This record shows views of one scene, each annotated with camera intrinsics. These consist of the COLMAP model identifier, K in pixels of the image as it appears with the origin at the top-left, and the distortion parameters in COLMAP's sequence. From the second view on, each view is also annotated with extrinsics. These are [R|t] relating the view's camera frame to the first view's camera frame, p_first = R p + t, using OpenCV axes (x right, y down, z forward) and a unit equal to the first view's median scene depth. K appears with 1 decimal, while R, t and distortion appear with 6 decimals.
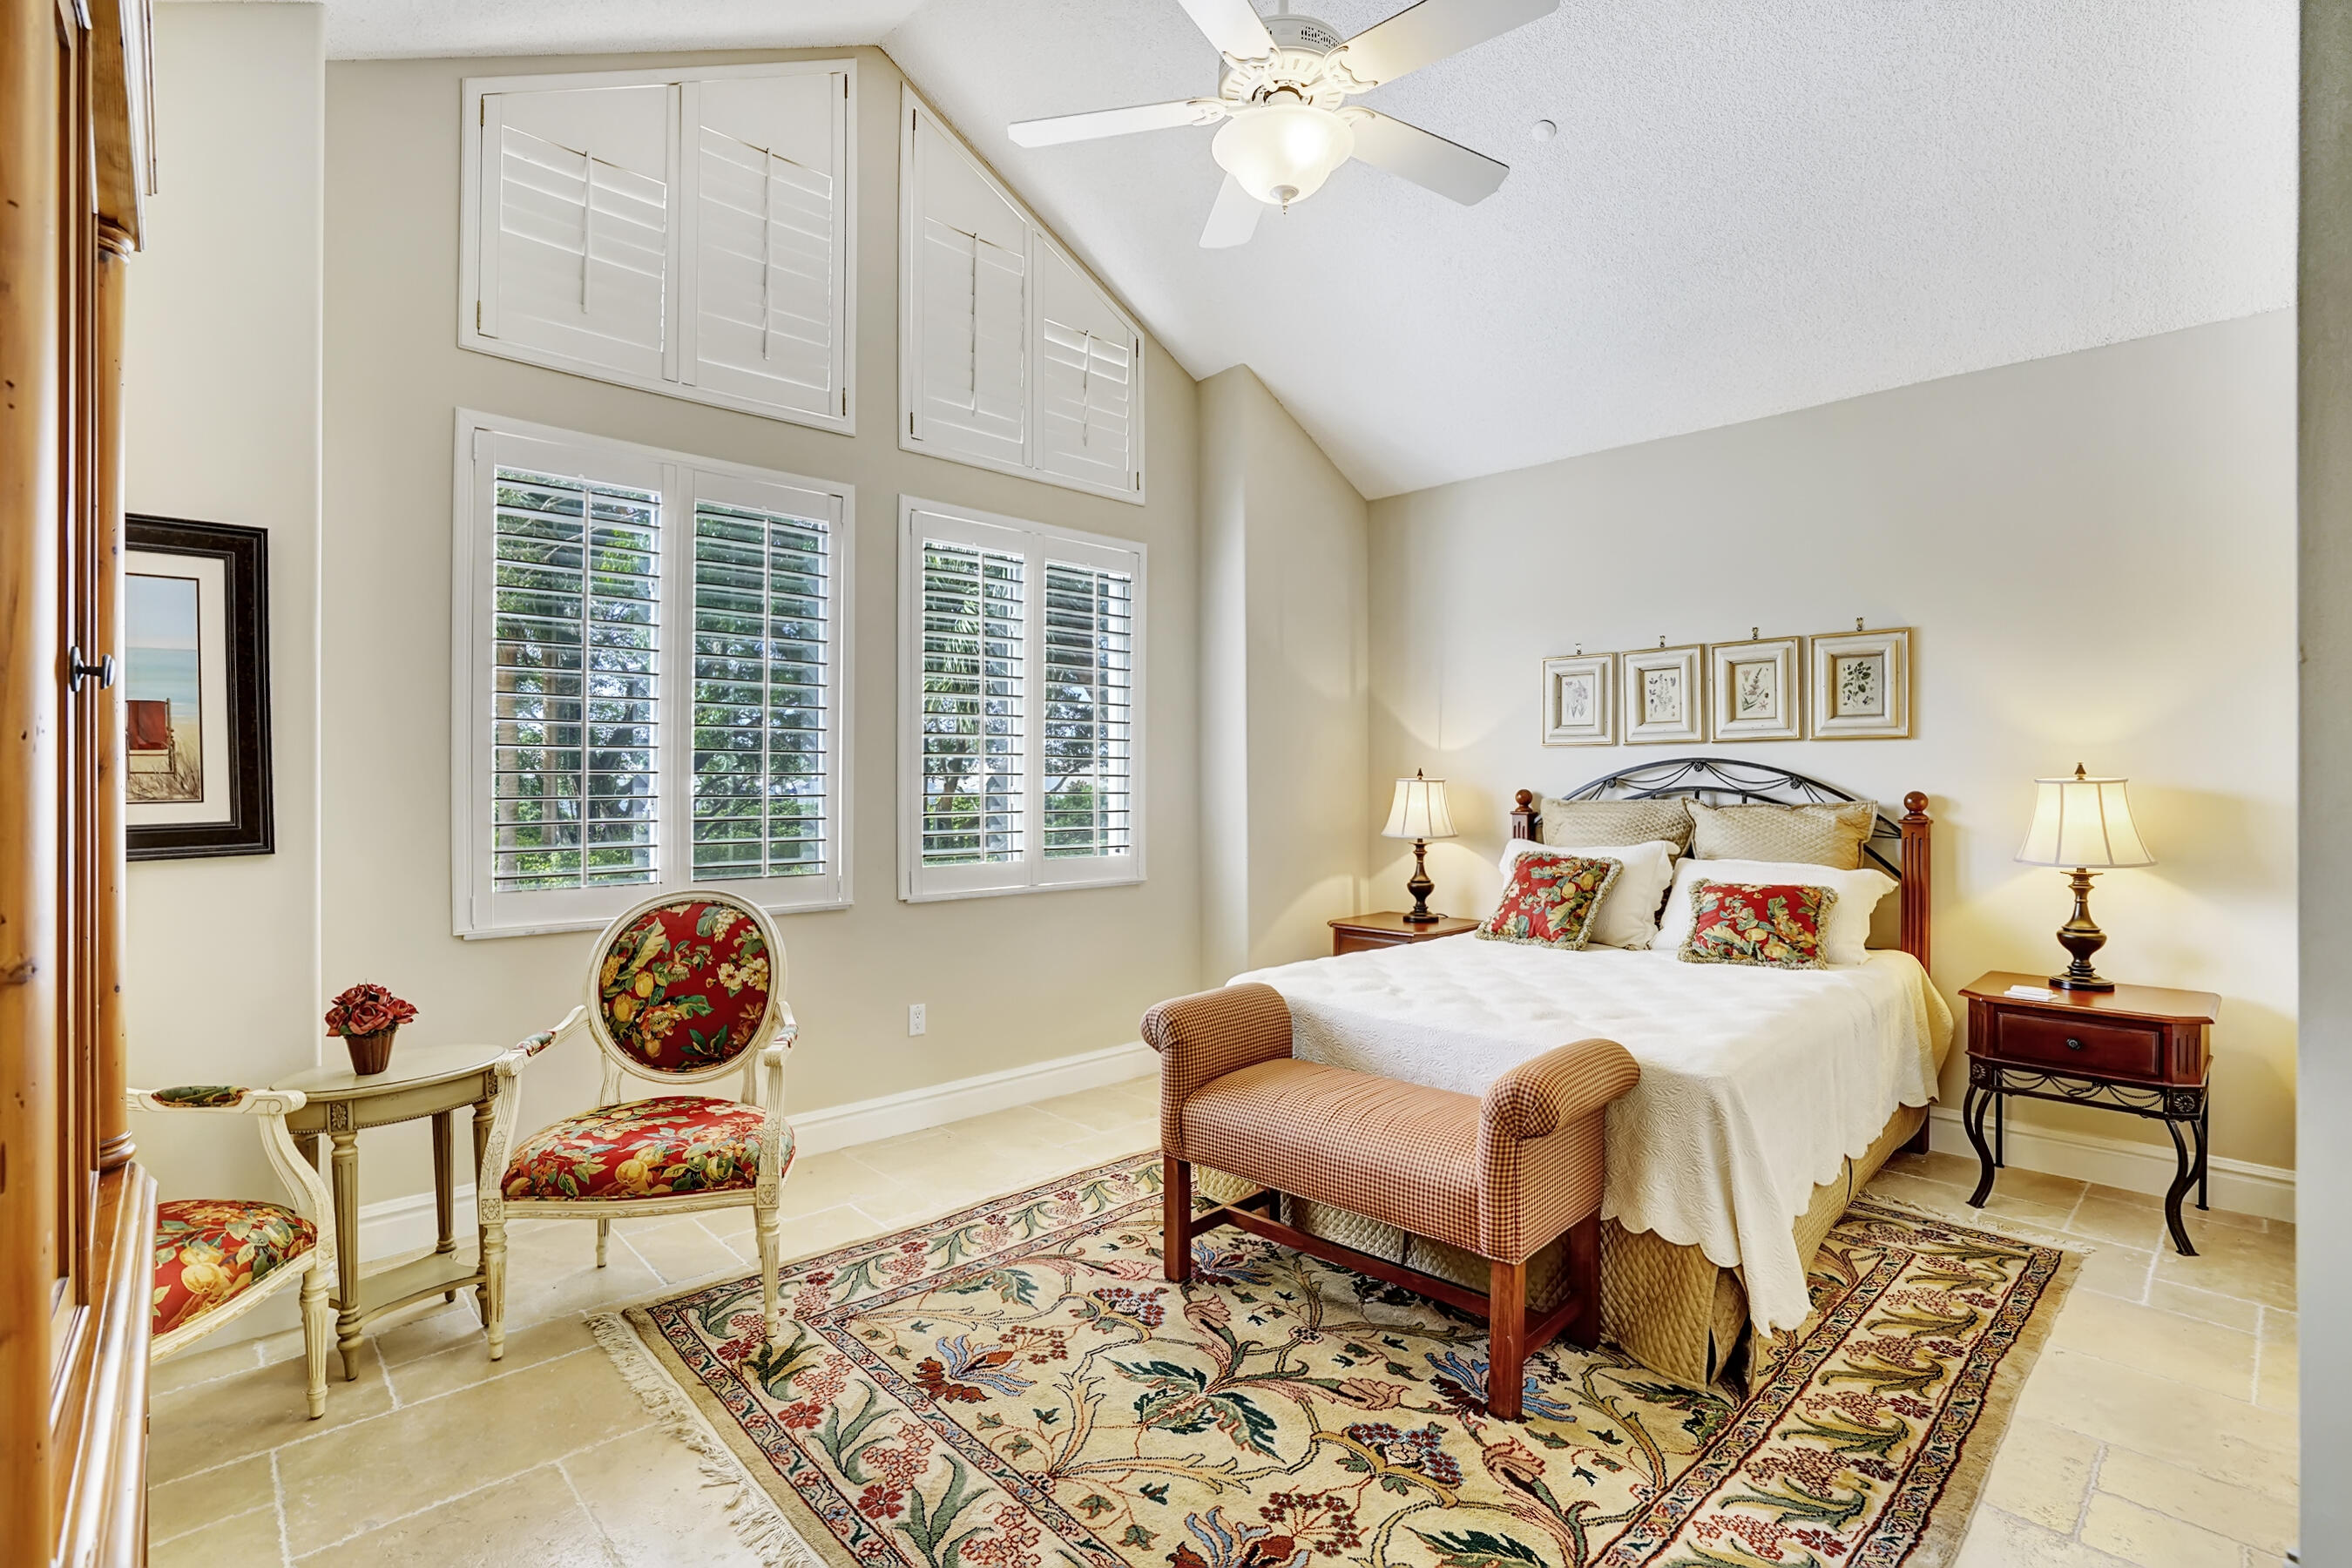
lens RADIAL K [[1103.7, 0, 1171.4], [0, 1103.7, 795.4], [0, 0, 1]] dist [-0.065287, 0.031131]
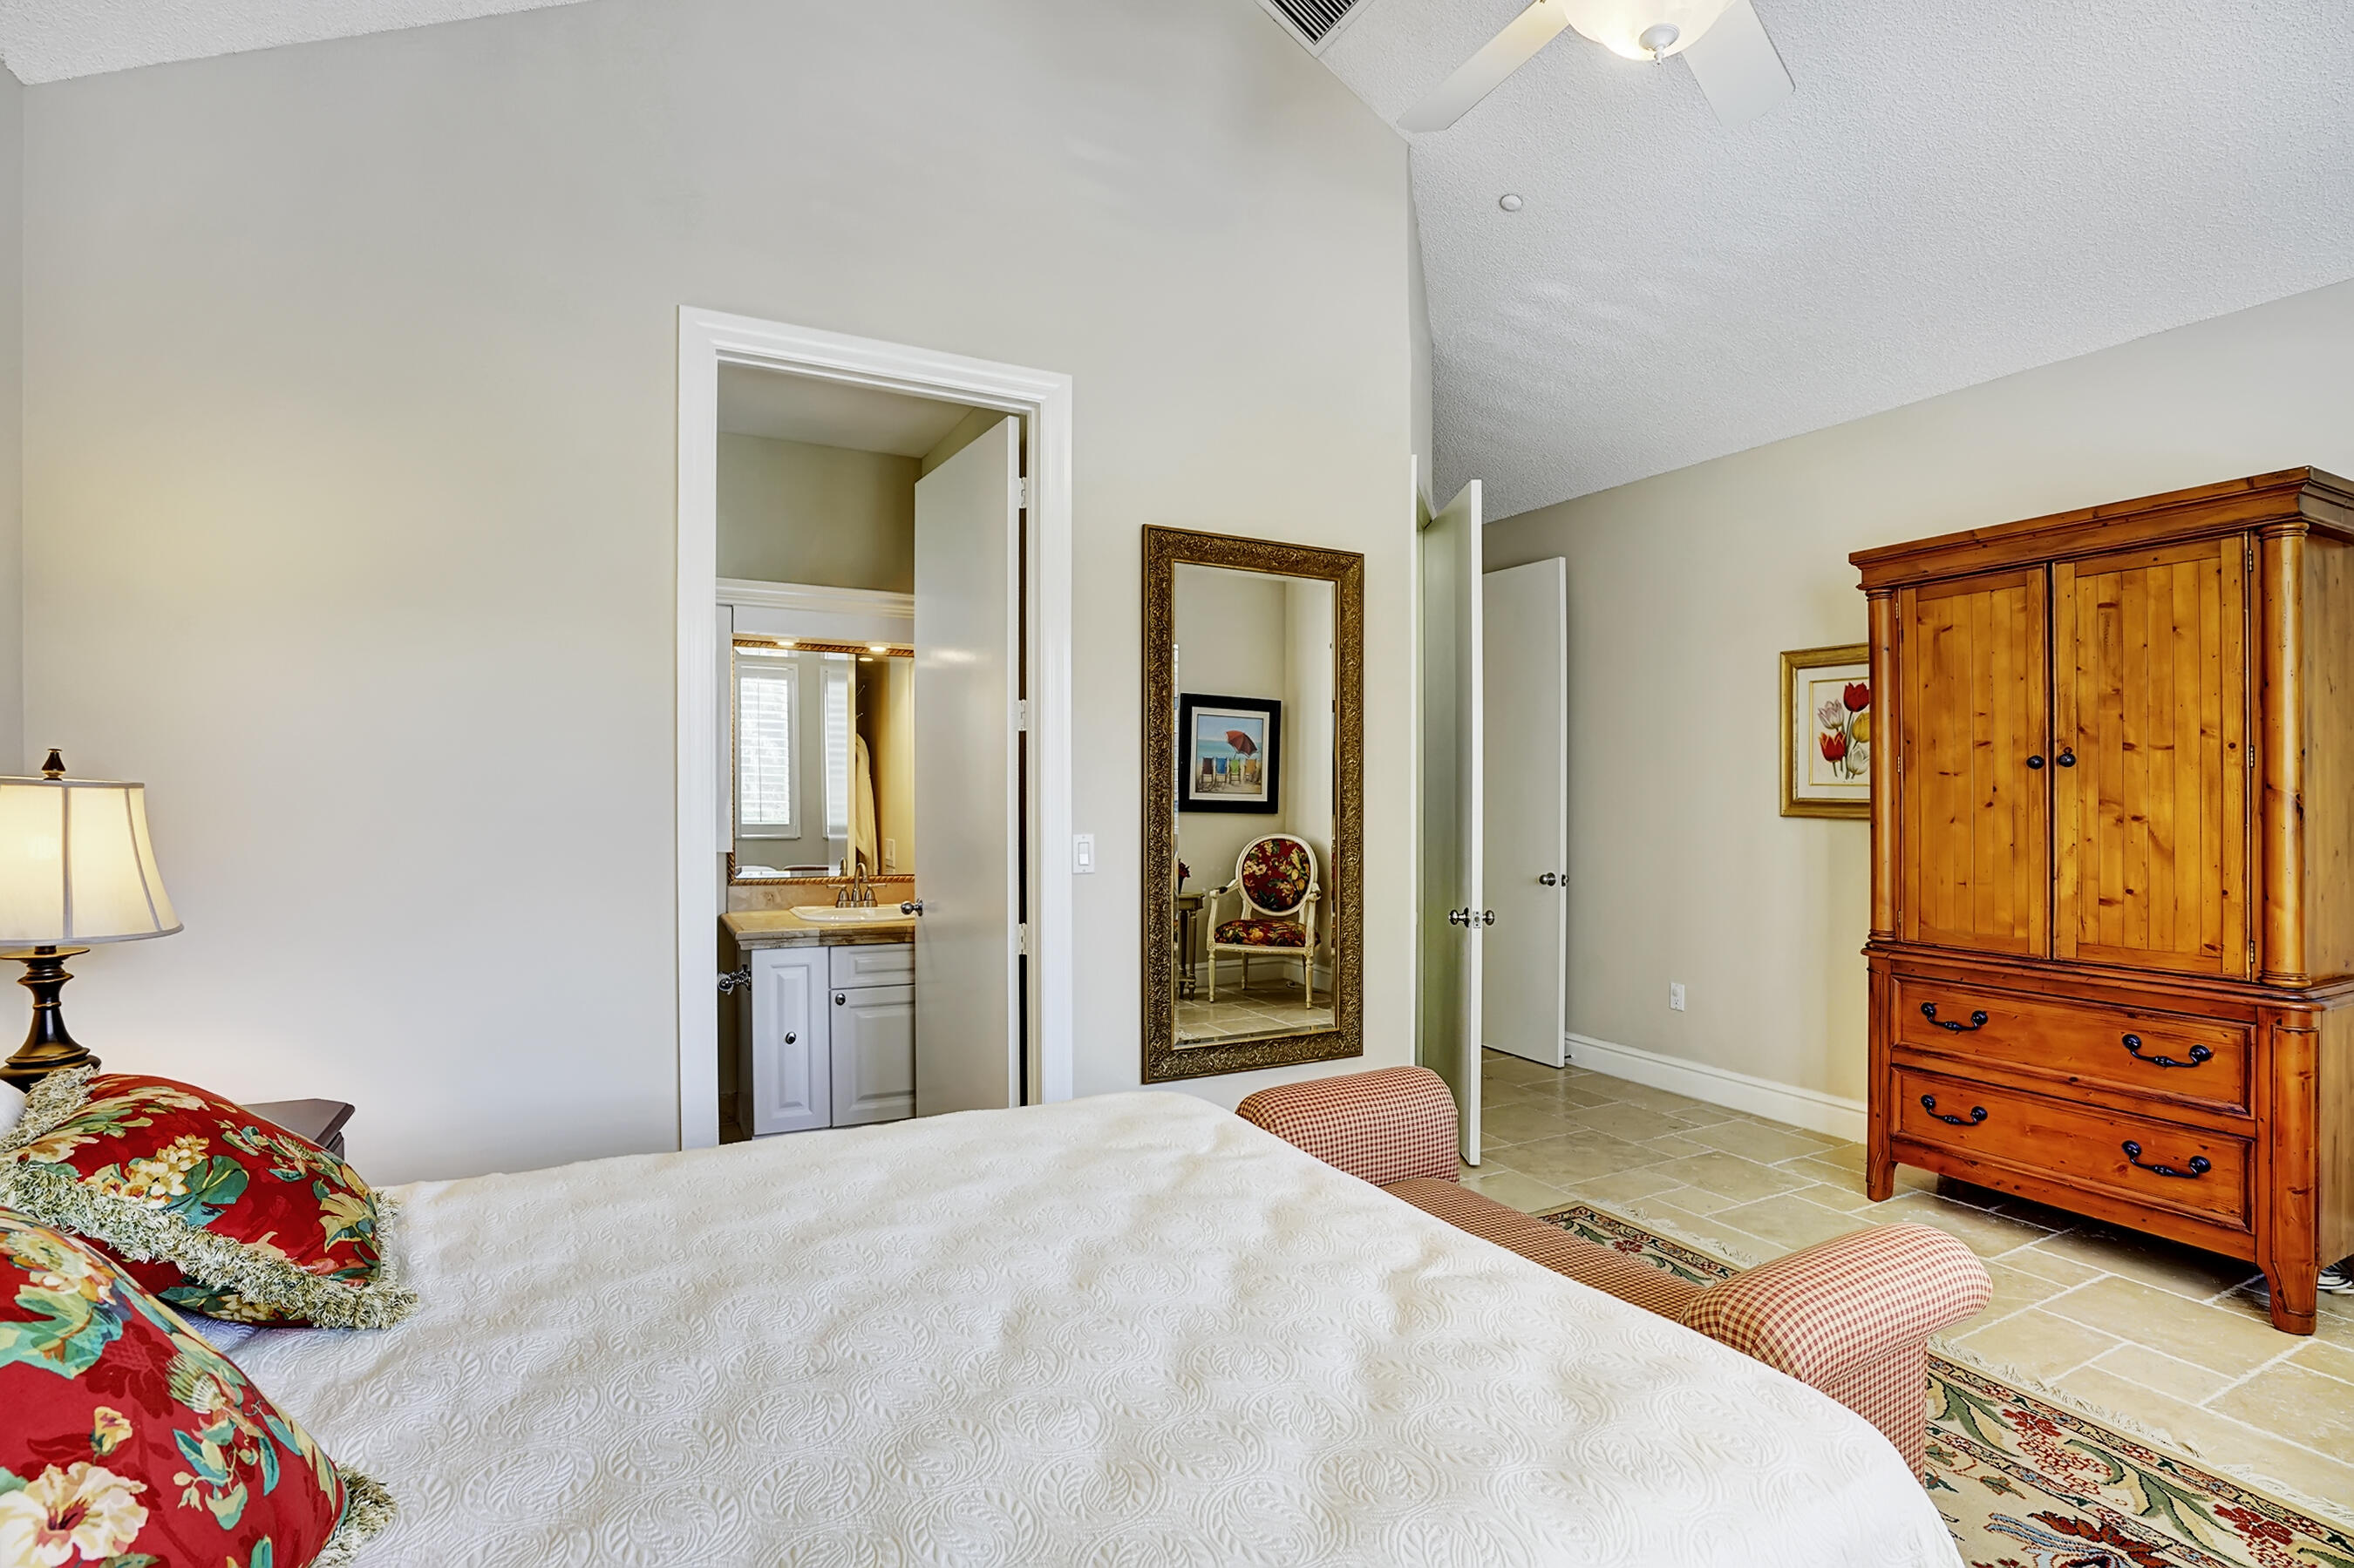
lens RADIAL K [[1104.5, 0, 1172.4], [0, 1104.5, 795.4], [0, 0, 1]] dist [-0.065287, 0.031131]
pose [[-0.954910, -0.006208, 0.296829, 0.235898], [-0.003276, 0.999941, 0.010375, -0.021450], [-0.296876, 0.008935, -0.954874, 2.027931]]
